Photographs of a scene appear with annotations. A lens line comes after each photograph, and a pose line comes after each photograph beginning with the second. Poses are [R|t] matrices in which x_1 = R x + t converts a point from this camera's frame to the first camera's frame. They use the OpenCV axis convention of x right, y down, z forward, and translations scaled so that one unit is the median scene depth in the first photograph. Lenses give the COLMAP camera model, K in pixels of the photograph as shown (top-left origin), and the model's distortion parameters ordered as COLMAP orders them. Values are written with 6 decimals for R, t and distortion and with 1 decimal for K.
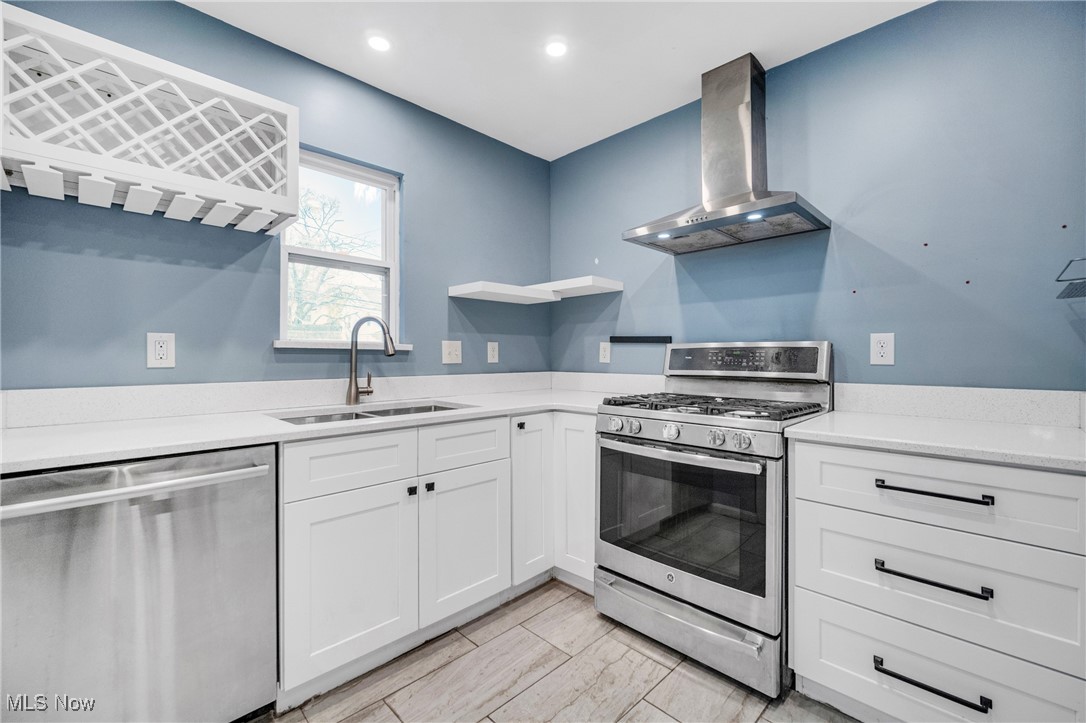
lens RADIAL K [[463.6, 0, 541.8], [0, 463.6, 355.6], [0, 0, 1]] dist [-0.000477, -0.000041]
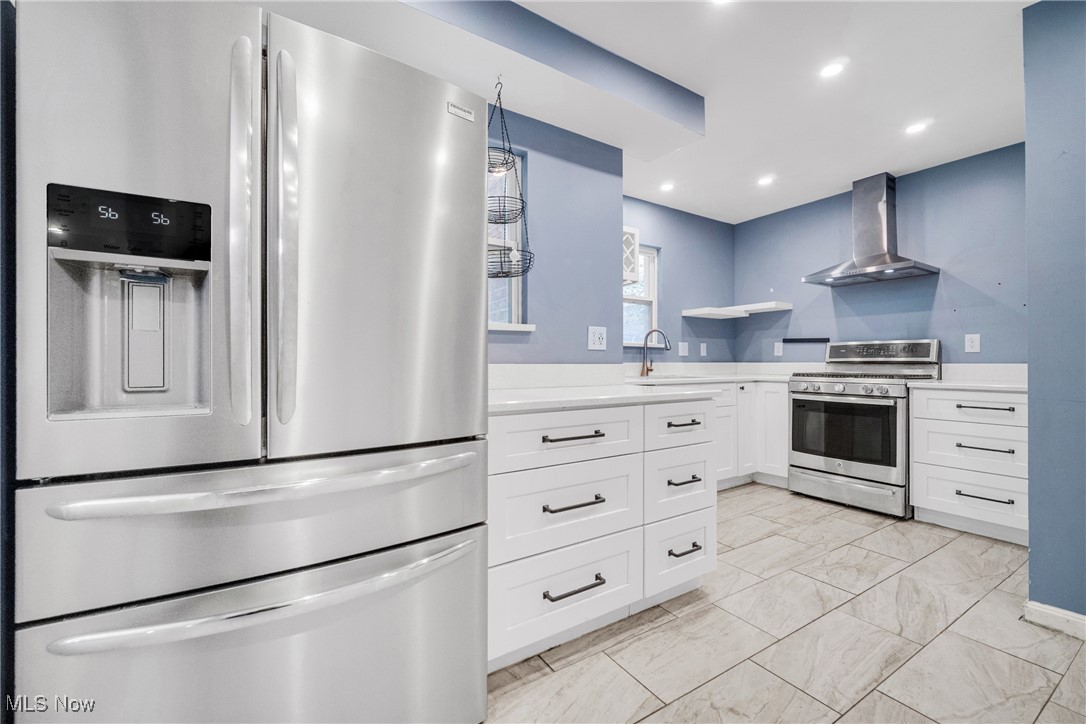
lens RADIAL K [[454.0, 0, 543.0], [0, 454.0, 362.0], [0, 0, 1]] dist [0.000337, 0.000038]
pose [[0.978114, -0.001720, -0.208061, -0.435578], [0.001973, 0.999998, 0.001011, 0.045633], [0.208059, -0.001399, 0.978115, -0.894553]]
